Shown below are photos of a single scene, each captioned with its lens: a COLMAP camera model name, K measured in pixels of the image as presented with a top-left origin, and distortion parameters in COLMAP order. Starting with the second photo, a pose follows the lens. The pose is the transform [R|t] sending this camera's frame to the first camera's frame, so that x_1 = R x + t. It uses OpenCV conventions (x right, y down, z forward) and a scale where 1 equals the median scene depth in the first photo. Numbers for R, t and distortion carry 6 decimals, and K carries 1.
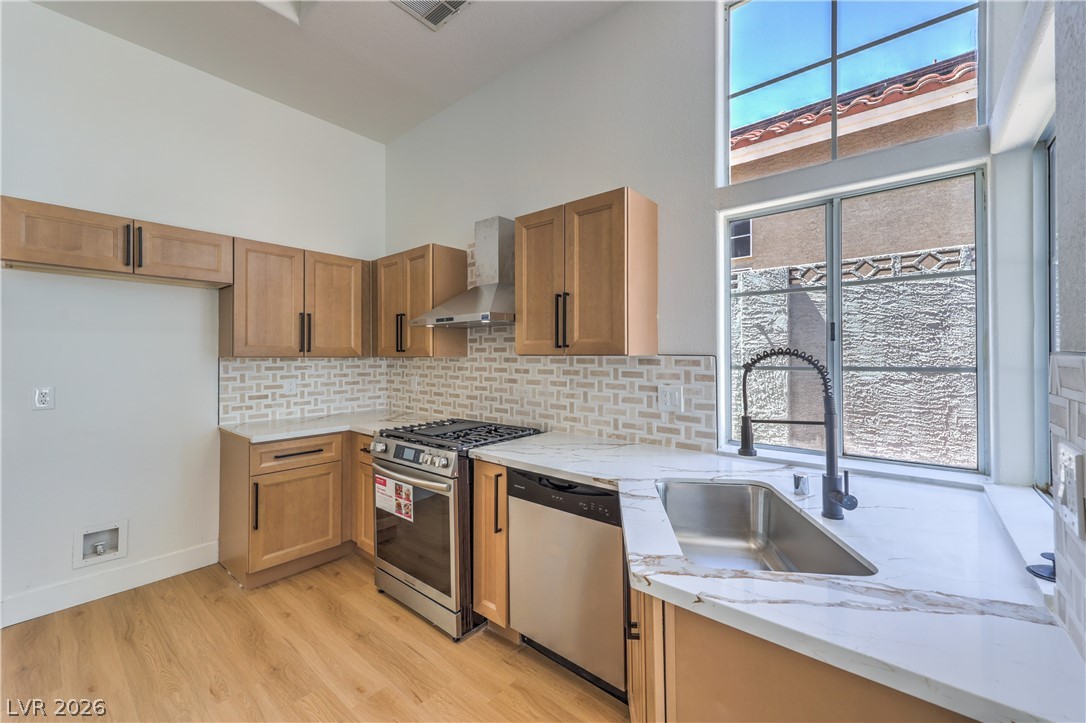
lens RADIAL K [[438.2, 0, 535.1], [0, 438.2, 354.1], [0, 0, 1]] dist [0.007861, 0.000210]
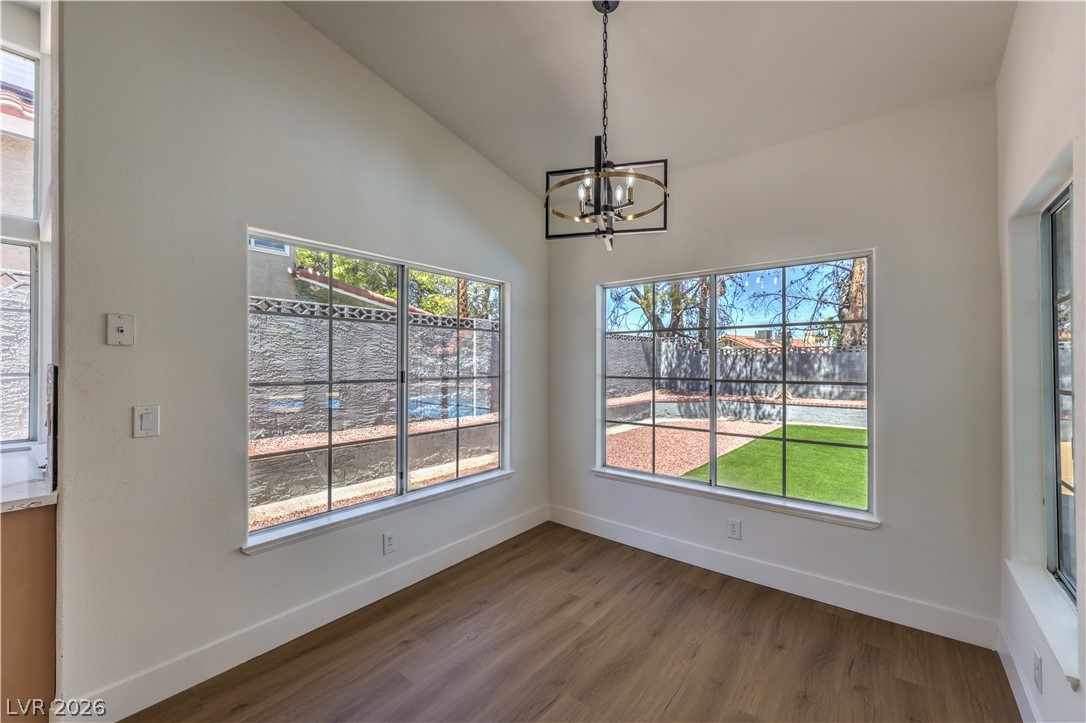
lens RADIAL K [[438.2, 0, 545.4], [0, 438.2, 359.6], [0, 0, 1]] dist [0.007861, 0.000210]
pose [[-0.030085, 0.011278, 0.999484, -0.377715], [-0.004268, 0.999926, -0.011411, -0.003356], [-0.999538, -0.004609, -0.030035, -0.473063]]
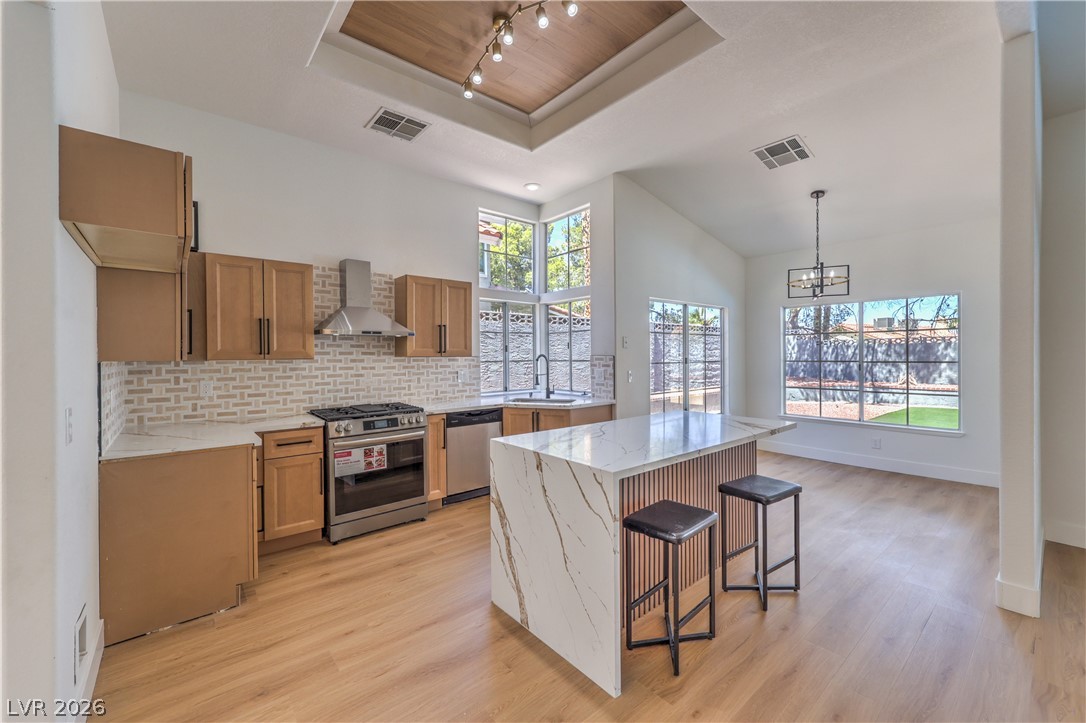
lens RADIAL K [[438.2, 0, 543.3], [0, 438.2, 359.1], [0, 0, 1]] dist [0.007861, 0.000210]
pose [[0.162880, -0.004764, 0.986634, -1.551212], [0.005429, 0.999978, 0.003932, 0.007025], [-0.986631, 0.004716, 0.162902, 0.208860]]
